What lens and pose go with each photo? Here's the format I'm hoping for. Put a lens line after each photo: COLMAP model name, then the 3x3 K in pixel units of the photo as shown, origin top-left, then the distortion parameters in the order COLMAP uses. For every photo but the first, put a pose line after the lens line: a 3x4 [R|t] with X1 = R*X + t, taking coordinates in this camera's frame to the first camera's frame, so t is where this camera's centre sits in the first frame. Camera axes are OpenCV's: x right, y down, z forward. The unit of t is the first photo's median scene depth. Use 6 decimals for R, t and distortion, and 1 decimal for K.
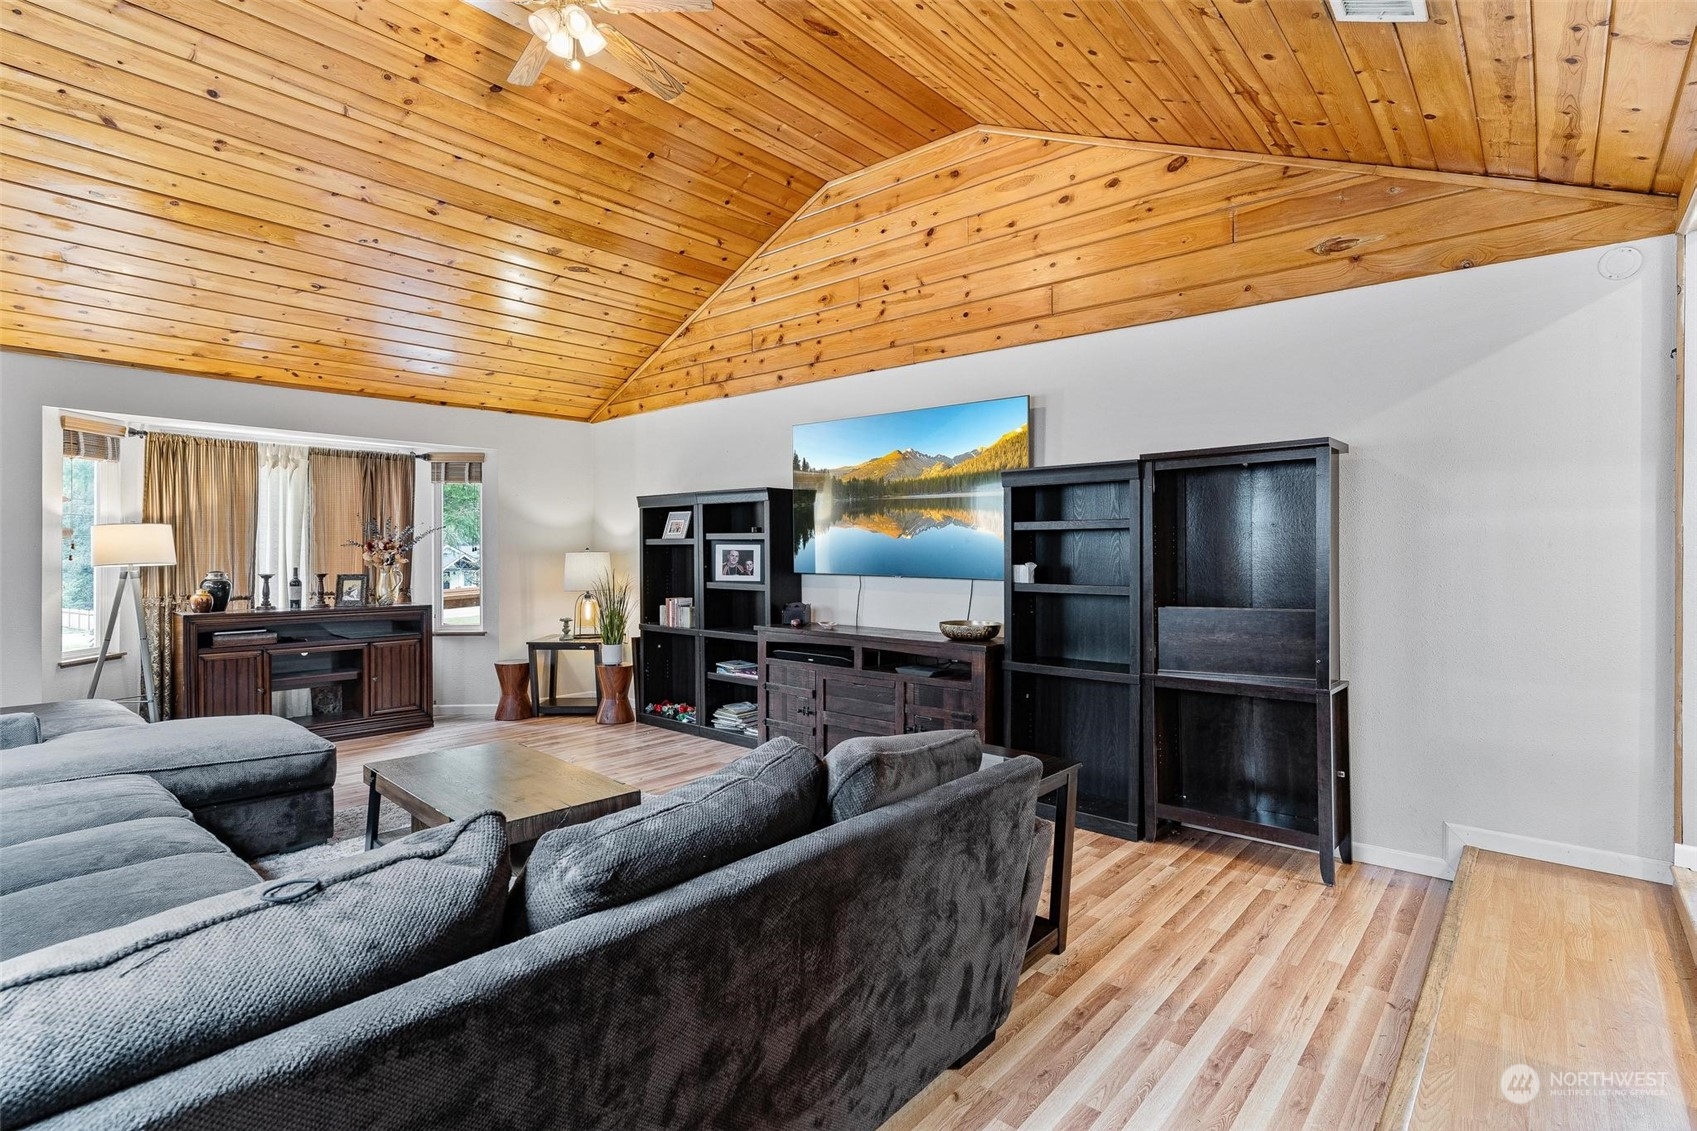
lens RADIAL K [[823.4, 0, 849.4], [0, 823.4, 555.7], [0, 0, 1]] dist [0.013574, -0.002342]
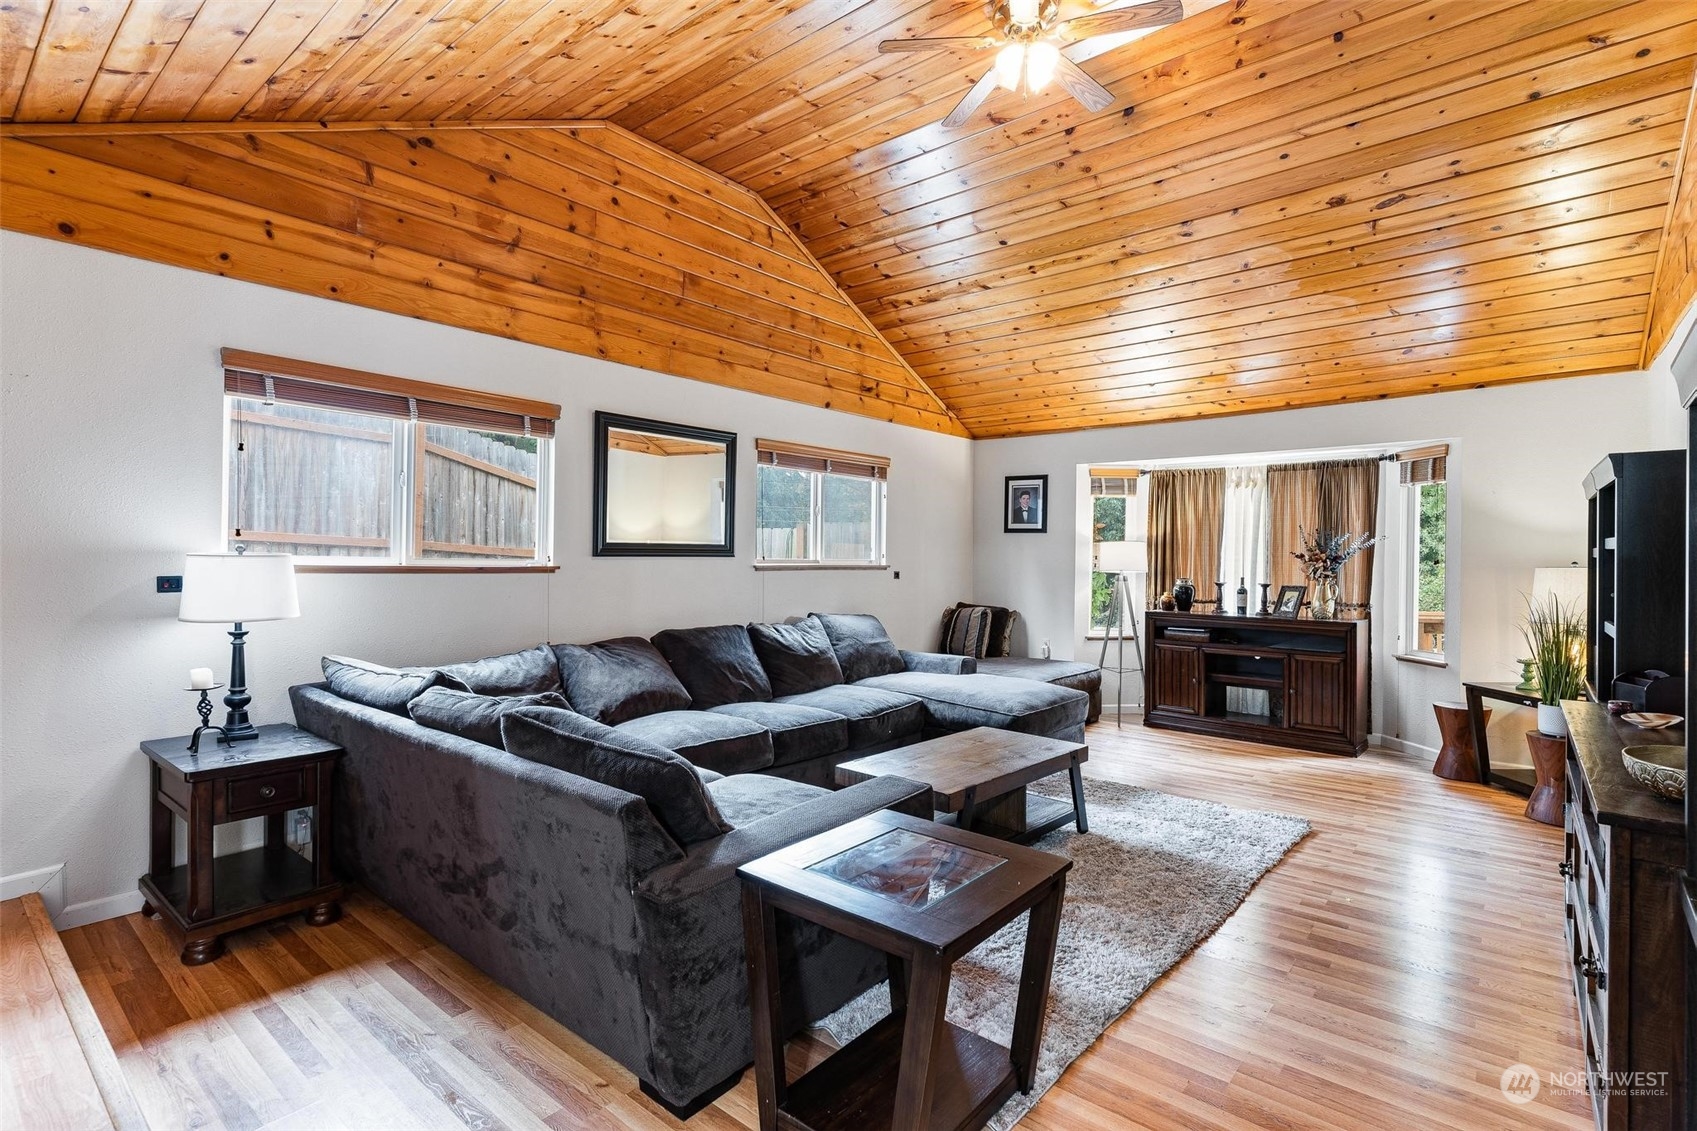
lens RADIAL K [[823.4, 0, 852.5], [0, 823.4, 556.9], [0, 0, 1]] dist [0.013574, -0.002342]
pose [[0.018930, -0.000296, -0.999821, 0.415194], [-0.013289, 0.999912, -0.000548, -0.005099], [0.999732, 0.013297, 0.018924, 0.454142]]
